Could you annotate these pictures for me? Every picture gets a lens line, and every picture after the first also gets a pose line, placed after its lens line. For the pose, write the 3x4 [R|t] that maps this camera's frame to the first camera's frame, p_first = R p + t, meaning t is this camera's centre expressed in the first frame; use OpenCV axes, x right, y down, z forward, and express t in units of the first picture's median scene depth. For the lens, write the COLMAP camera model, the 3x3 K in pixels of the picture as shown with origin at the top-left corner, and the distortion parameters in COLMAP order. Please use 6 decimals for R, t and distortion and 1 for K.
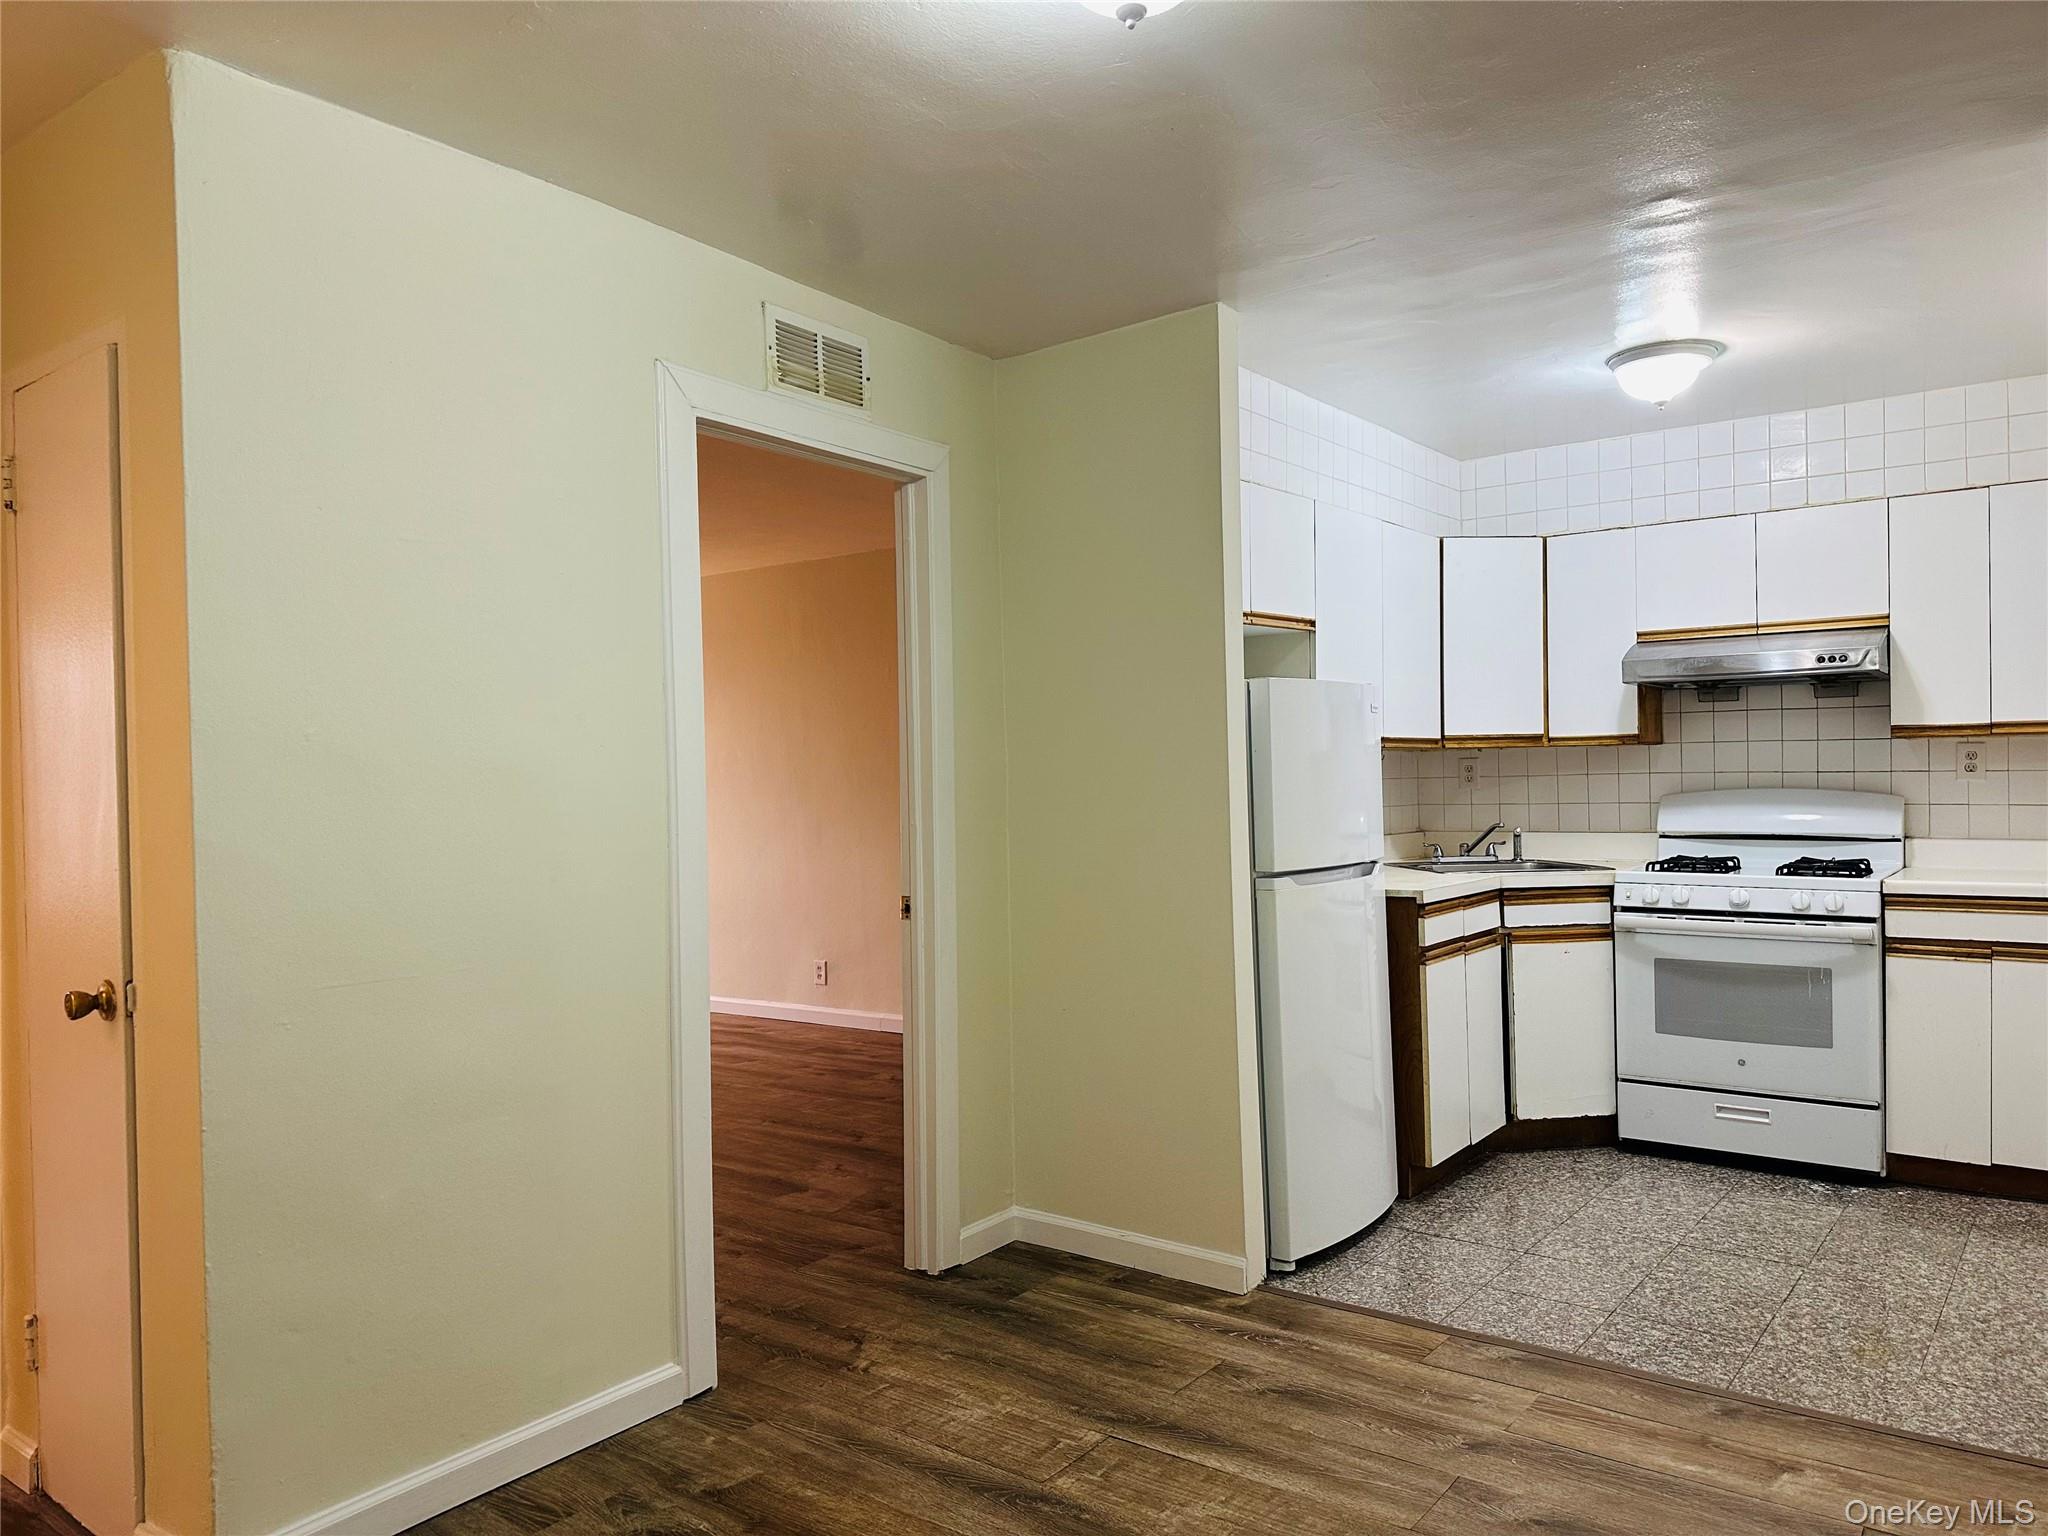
lens RADIAL K [[1455.2, 0, 1022.0], [0, 1455.2, 777.0], [0, 0, 1]] dist [0.014892, 0.001247]
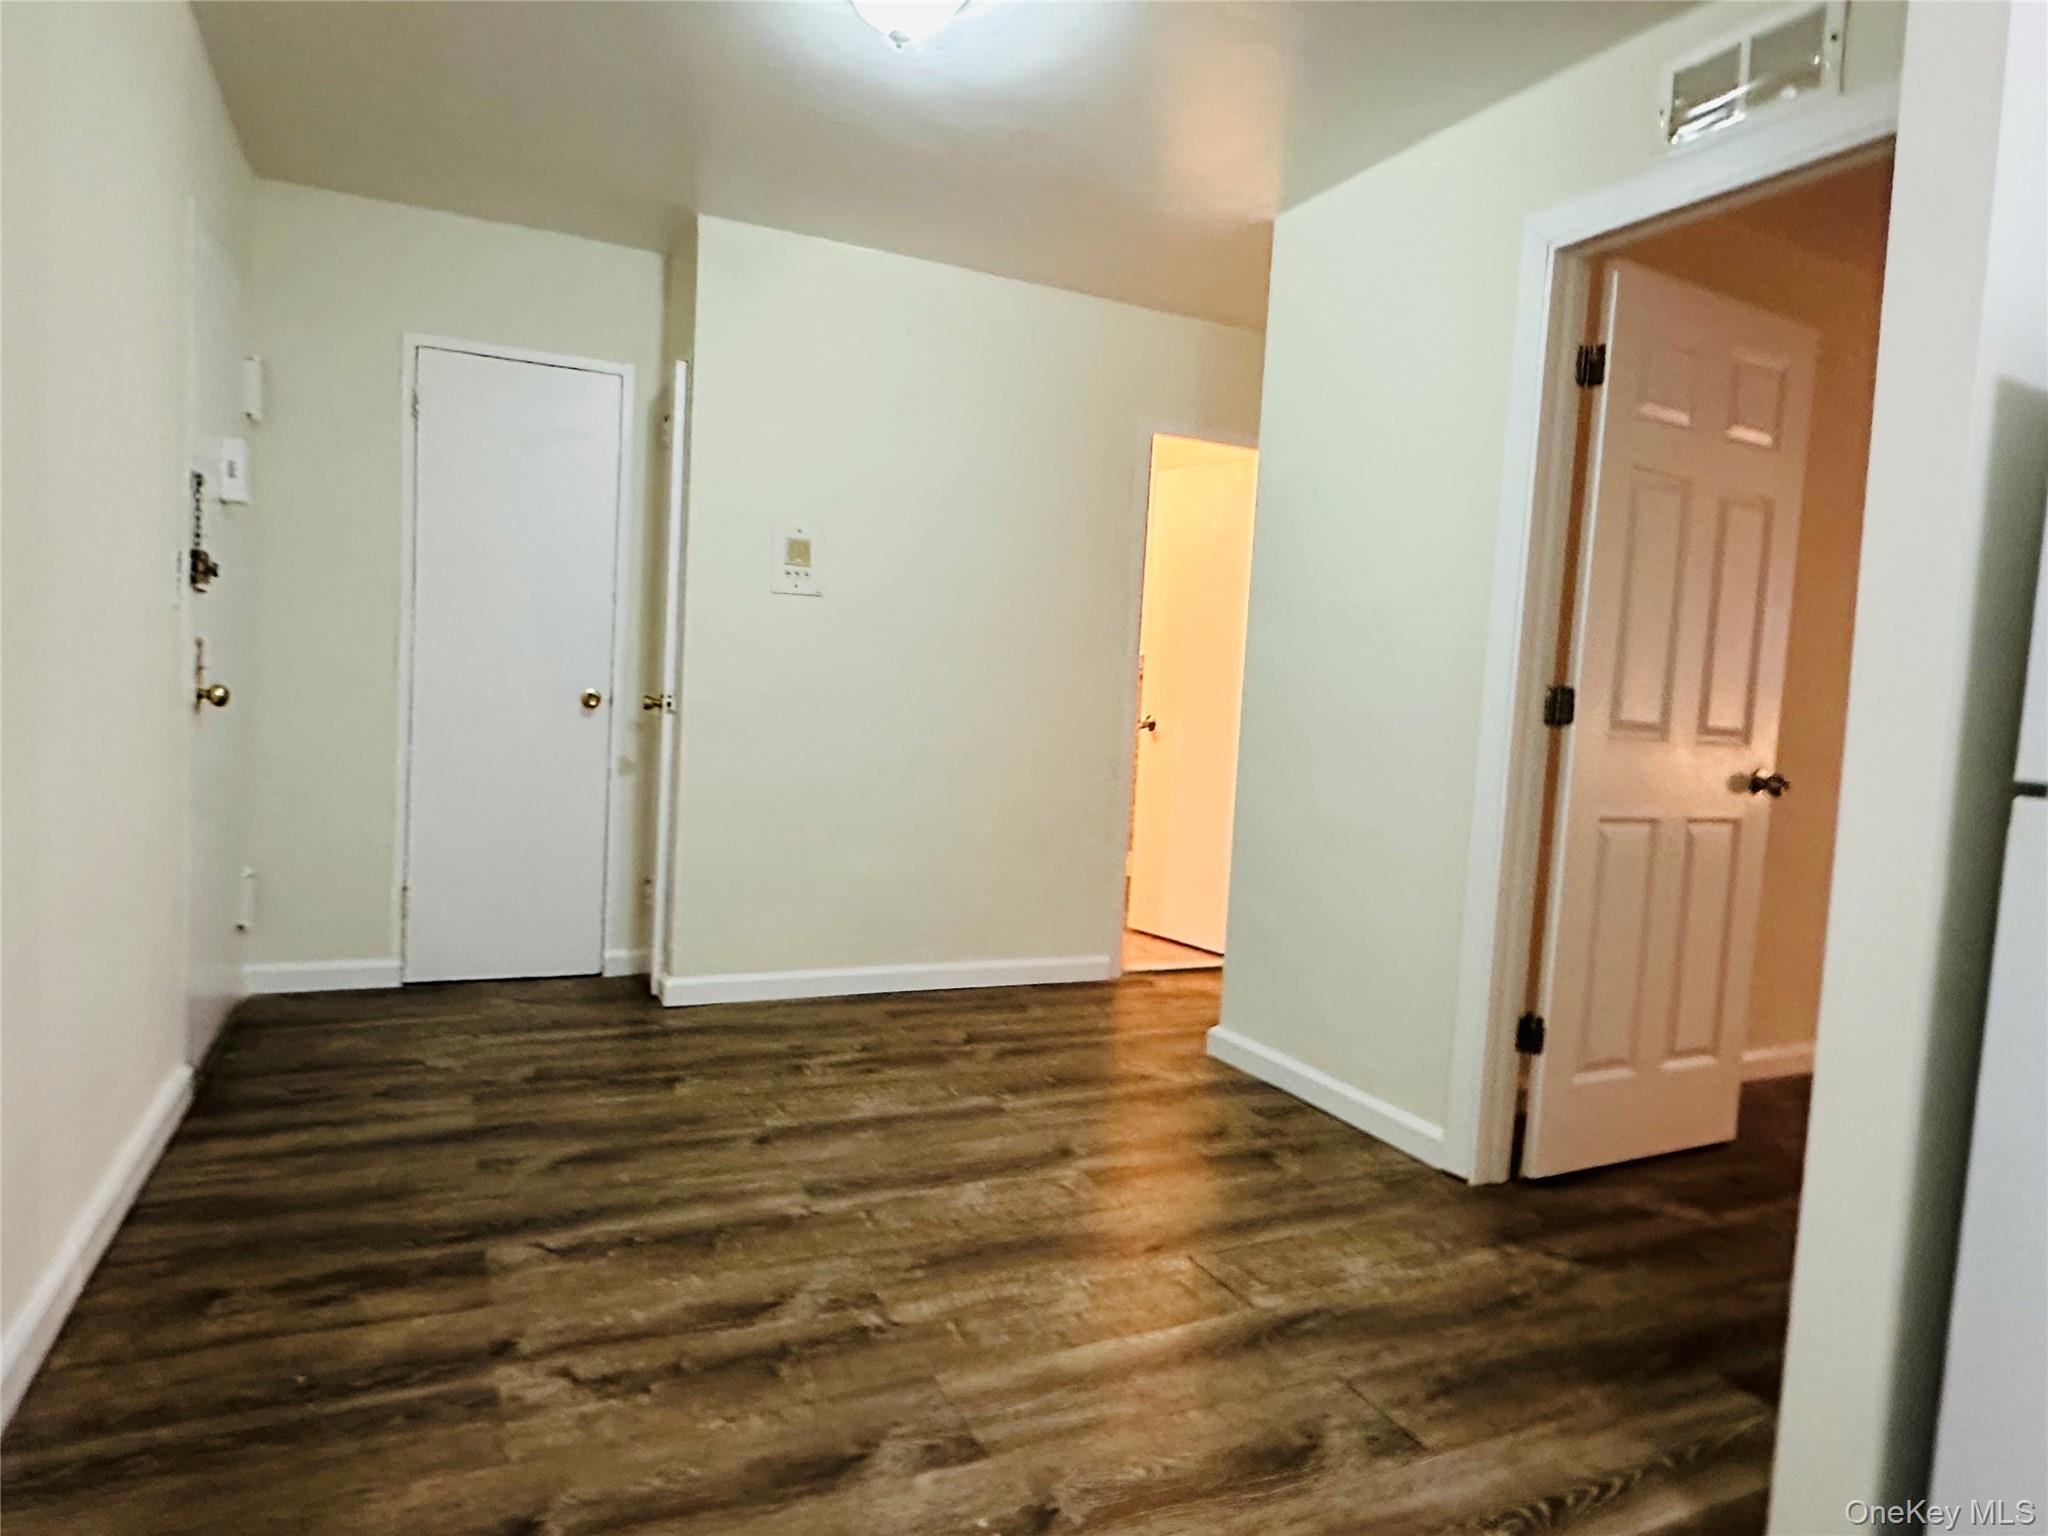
lens RADIAL K [[1234.6, 0, 1017.9], [0, 1234.6, 769.5], [0, 0, 1]] dist [-0.017154, 0.001021]
pose [[-0.465902, 0.050647, -0.883385, 0.739734], [-0.052059, 0.995062, 0.084505, 0.061913], [0.883303, 0.085359, -0.460965, 1.130332]]
